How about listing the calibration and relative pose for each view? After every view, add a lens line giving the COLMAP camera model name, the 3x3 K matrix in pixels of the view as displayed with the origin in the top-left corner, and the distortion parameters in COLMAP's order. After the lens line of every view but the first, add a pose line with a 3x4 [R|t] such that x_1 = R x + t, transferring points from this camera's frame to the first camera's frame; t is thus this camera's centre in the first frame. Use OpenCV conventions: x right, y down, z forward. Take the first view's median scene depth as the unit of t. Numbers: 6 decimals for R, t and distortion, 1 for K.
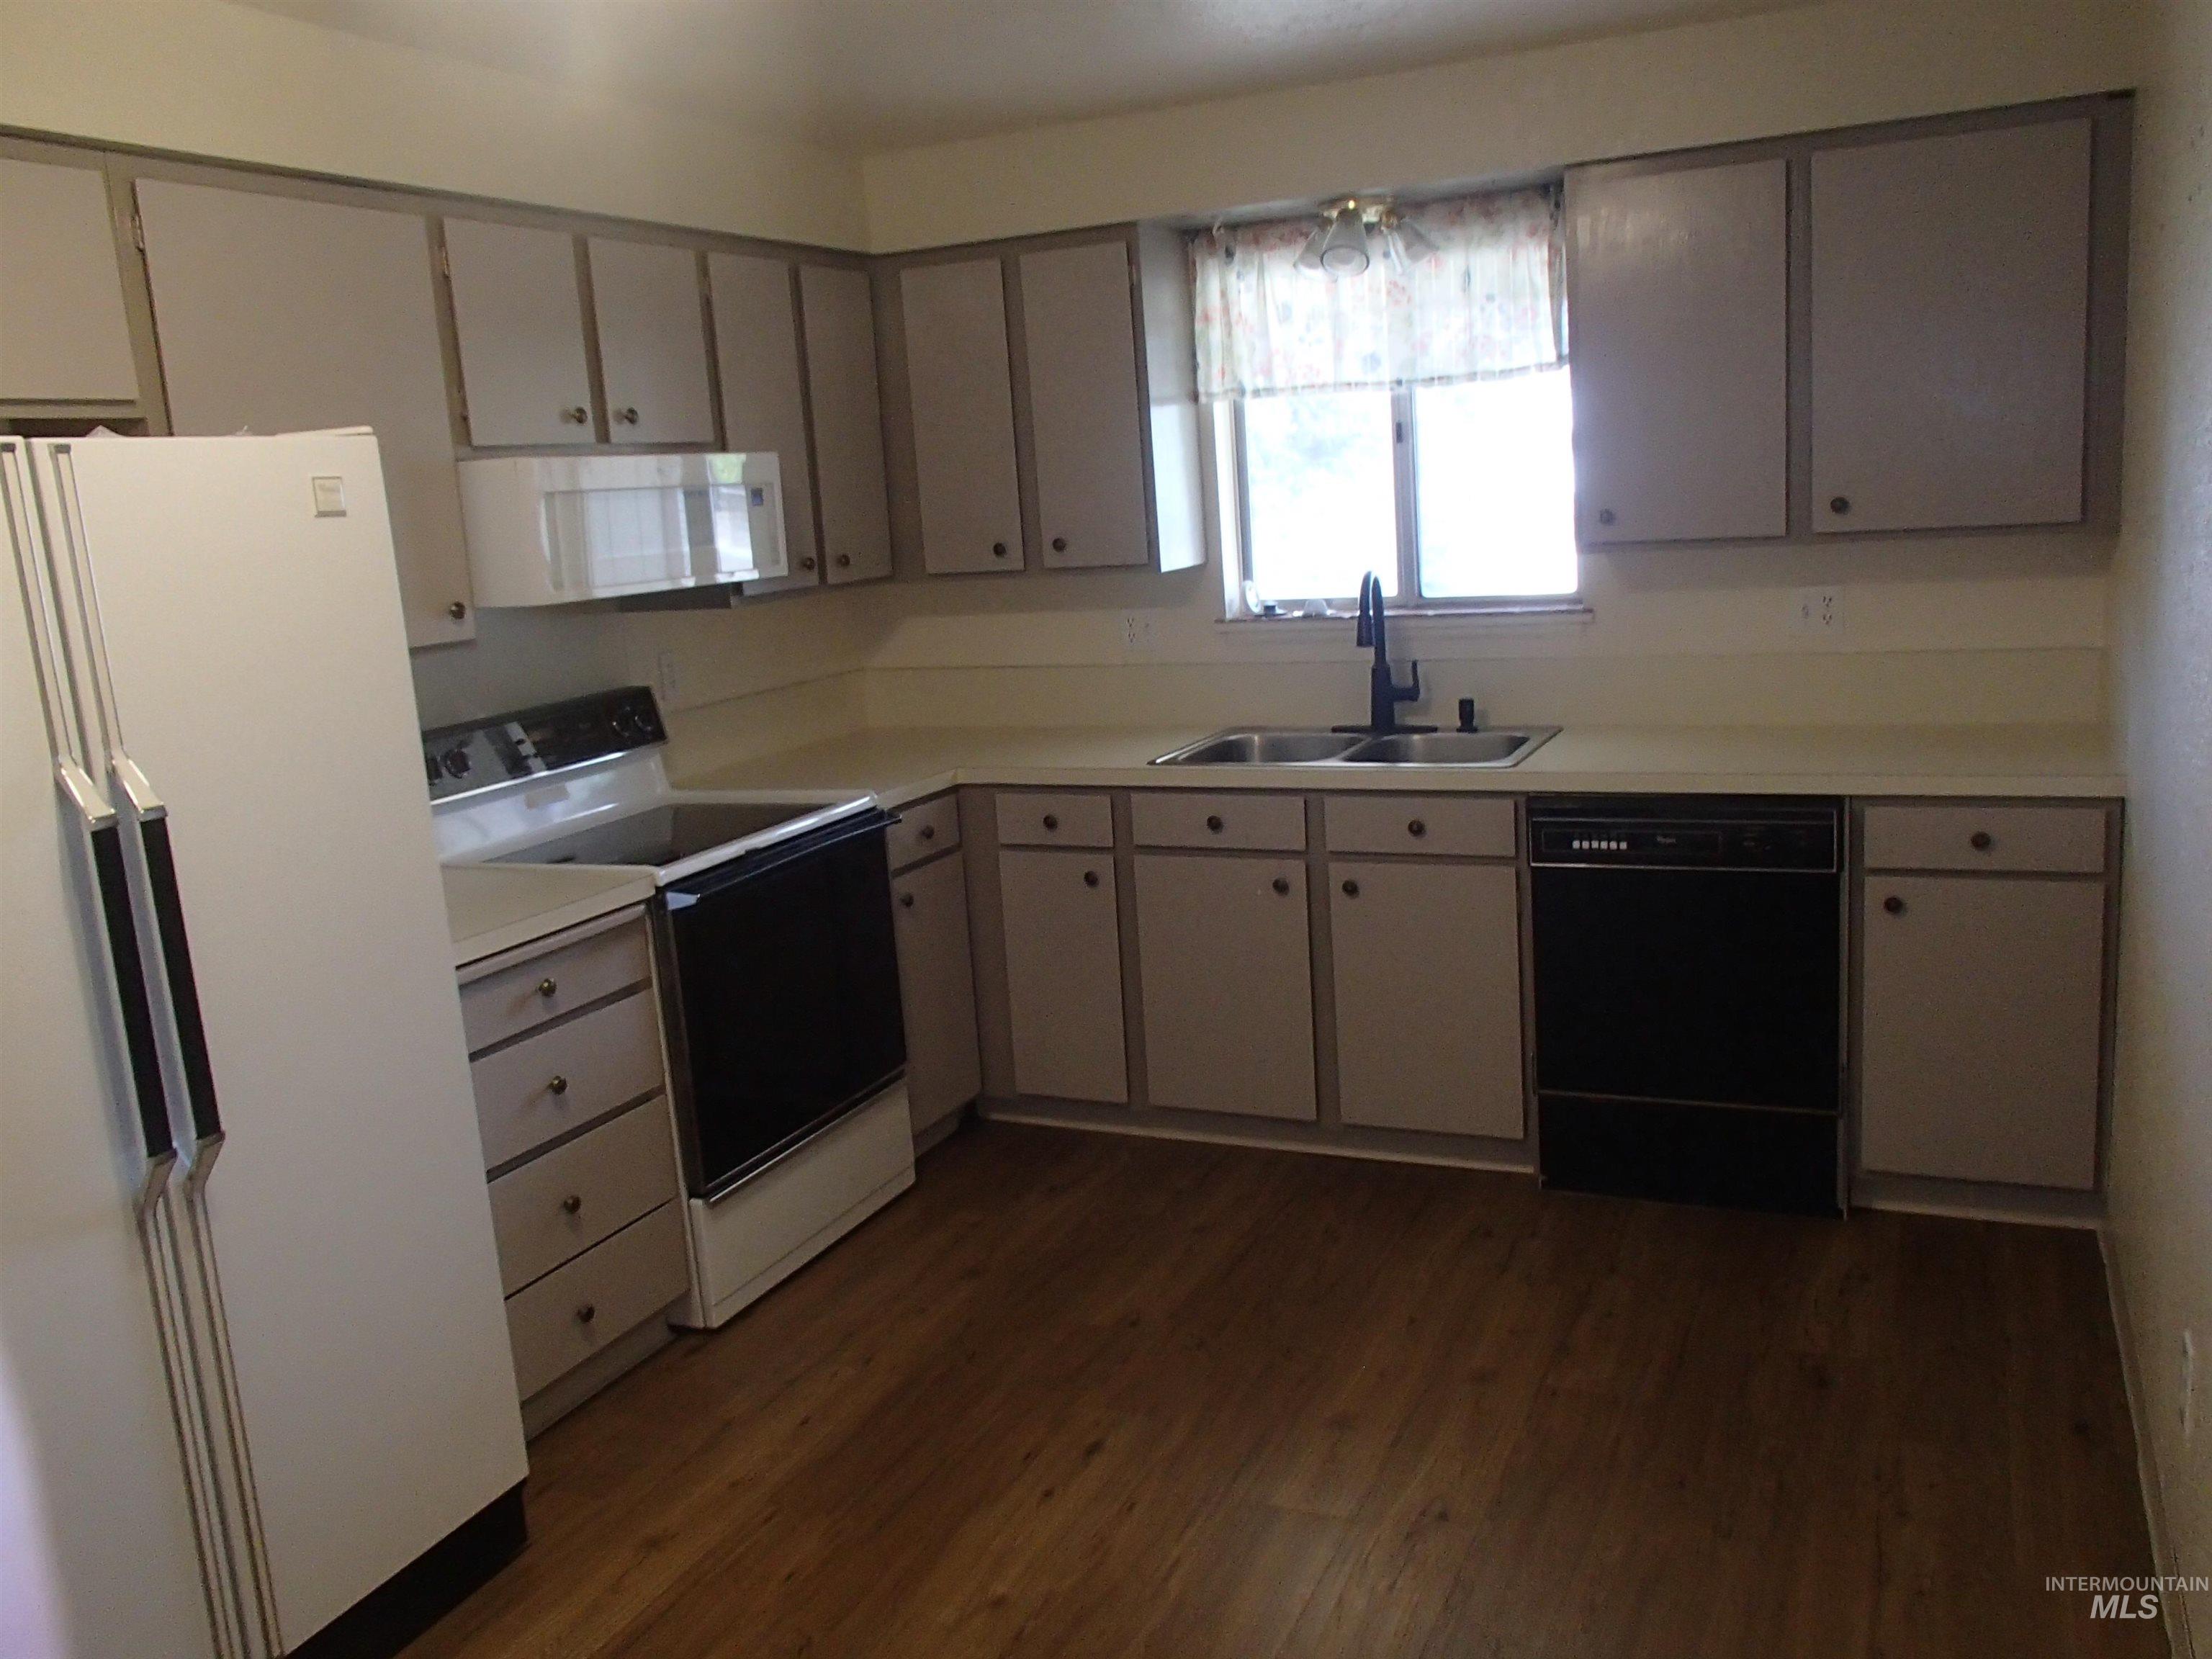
lens RADIAL K [[1826.6, 0, 1107.7], [0, 1826.6, 823.3], [0, 0, 1]] dist [-0.019518, 0.019781]
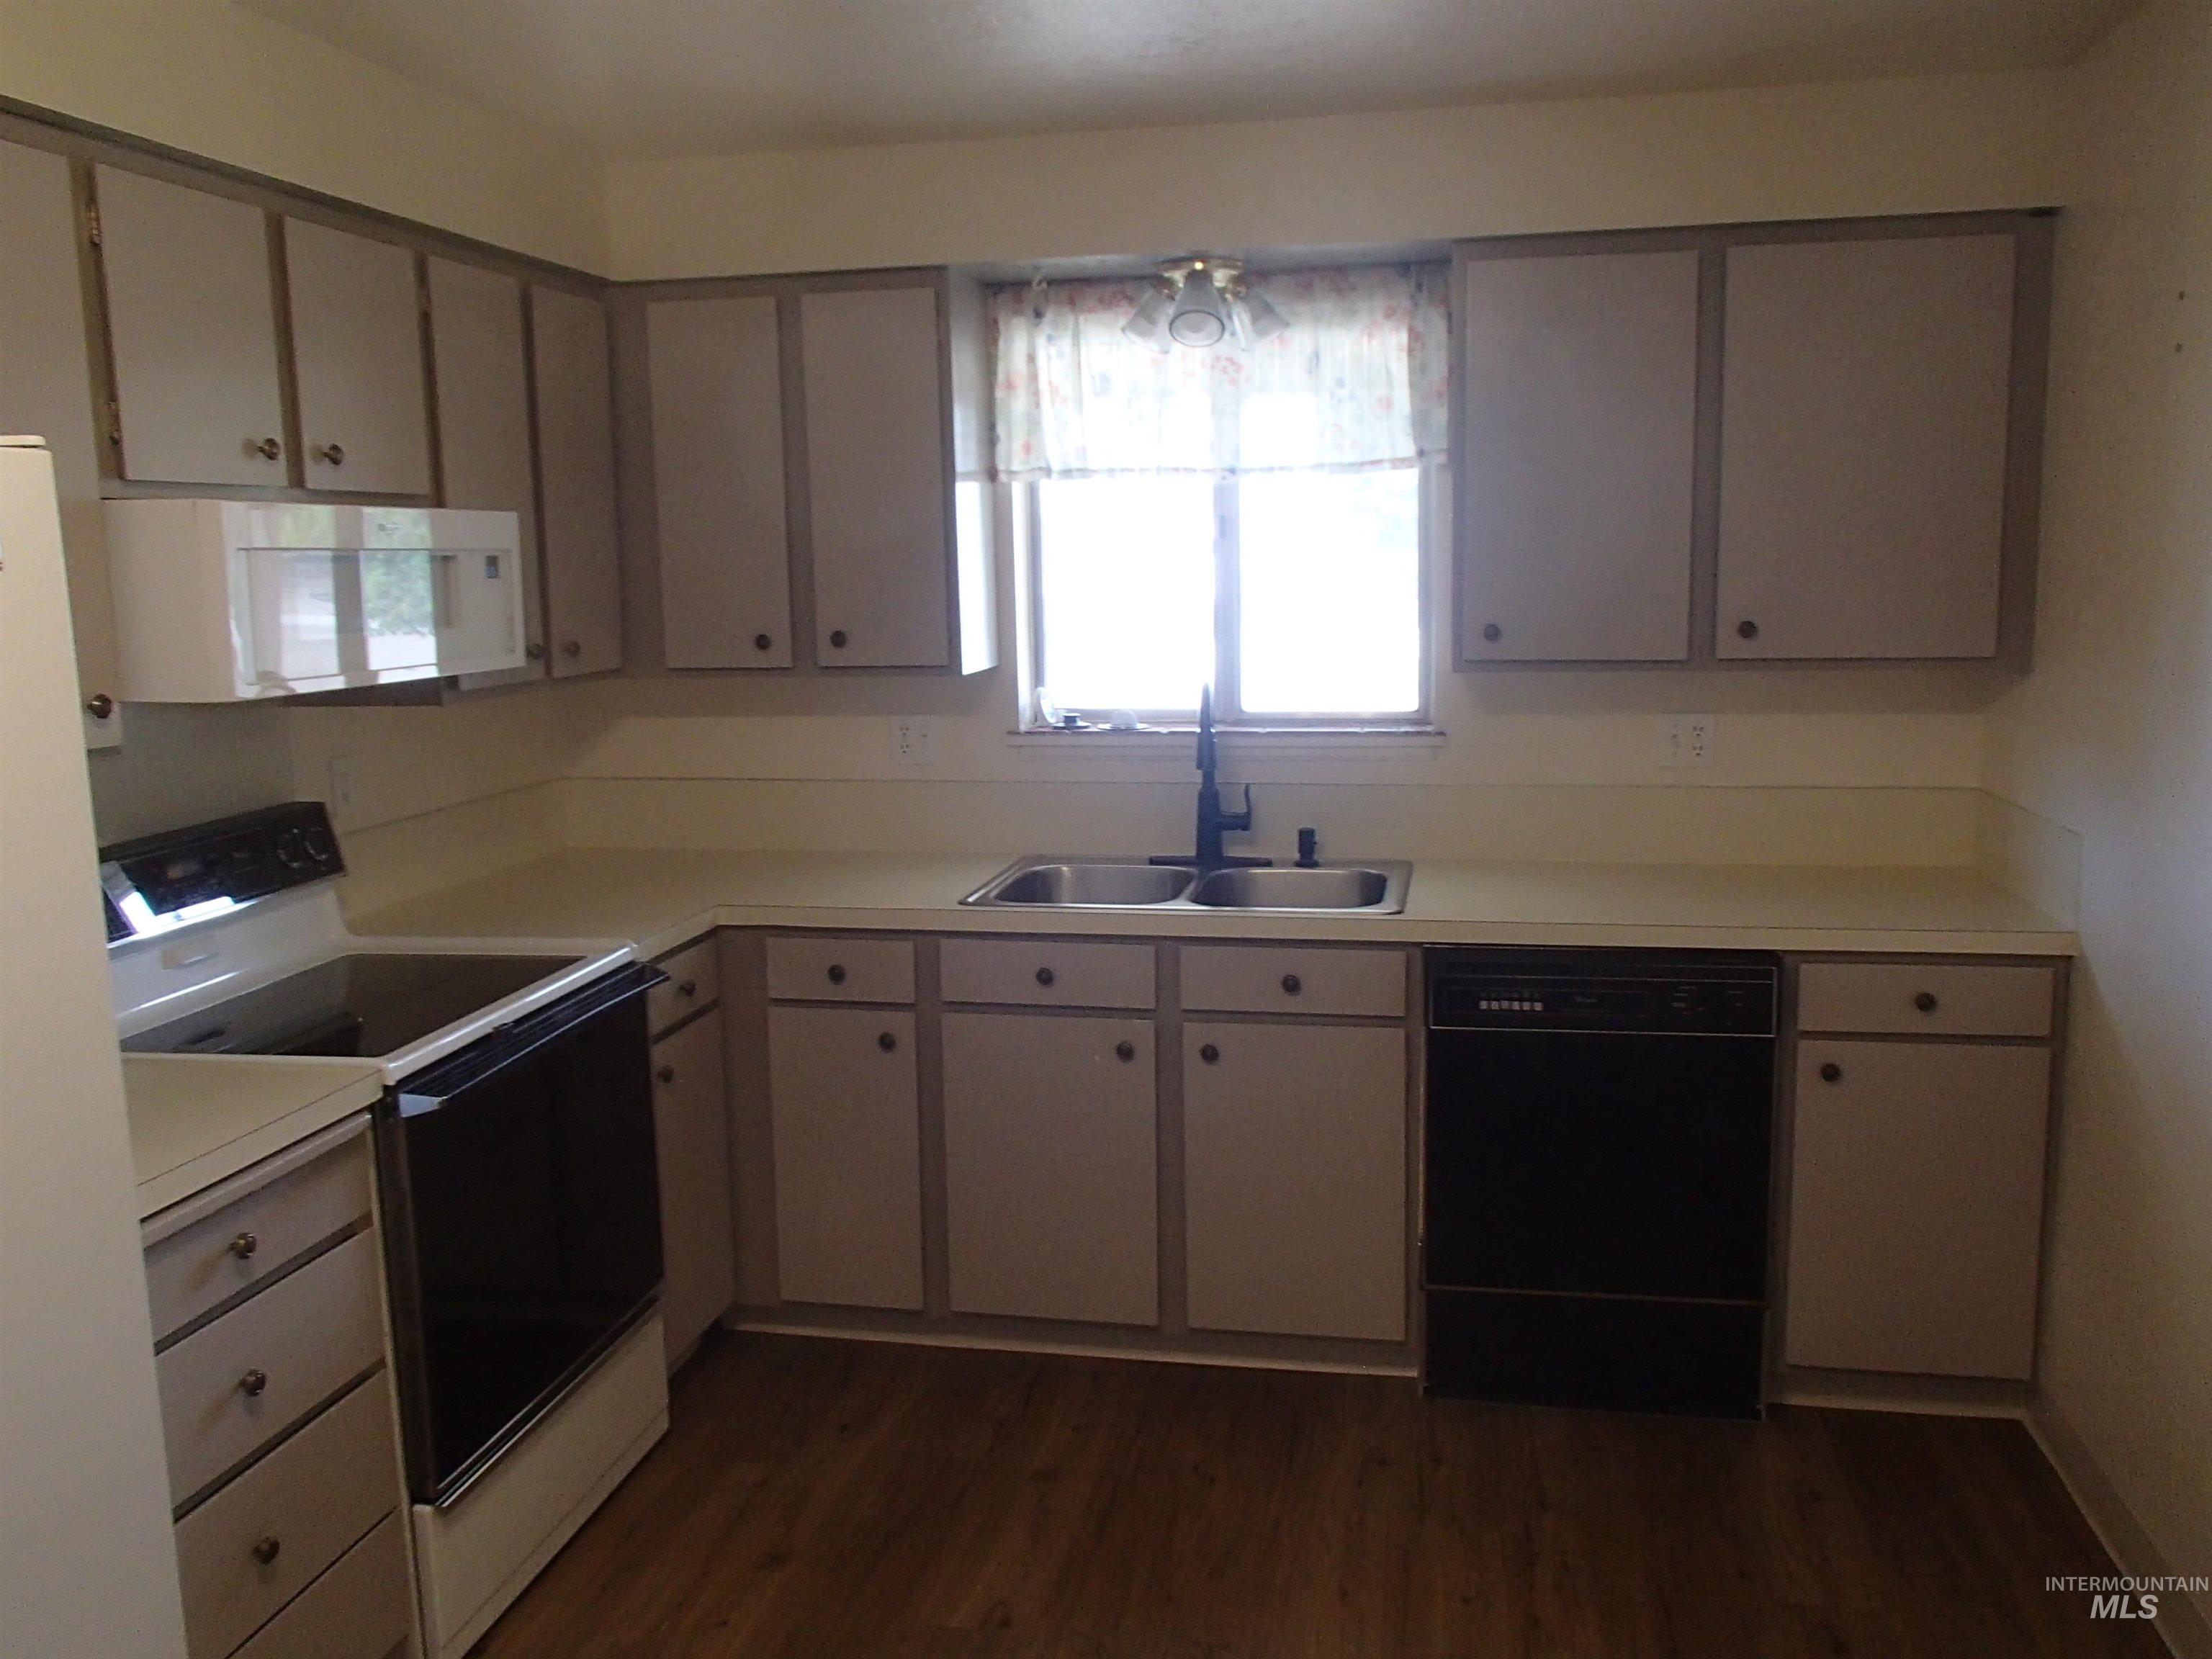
lens RADIAL K [[1826.6, 0, 1107.7], [0, 1826.6, 823.3], [0, 0, 1]] dist [-0.019518, 0.019781]
pose [[0.971194, 0.012226, 0.237975, -0.113979], [-0.000549, 0.998795, -0.049076, -0.028928], [-0.238288, 0.047532, 0.970031, 0.172467]]
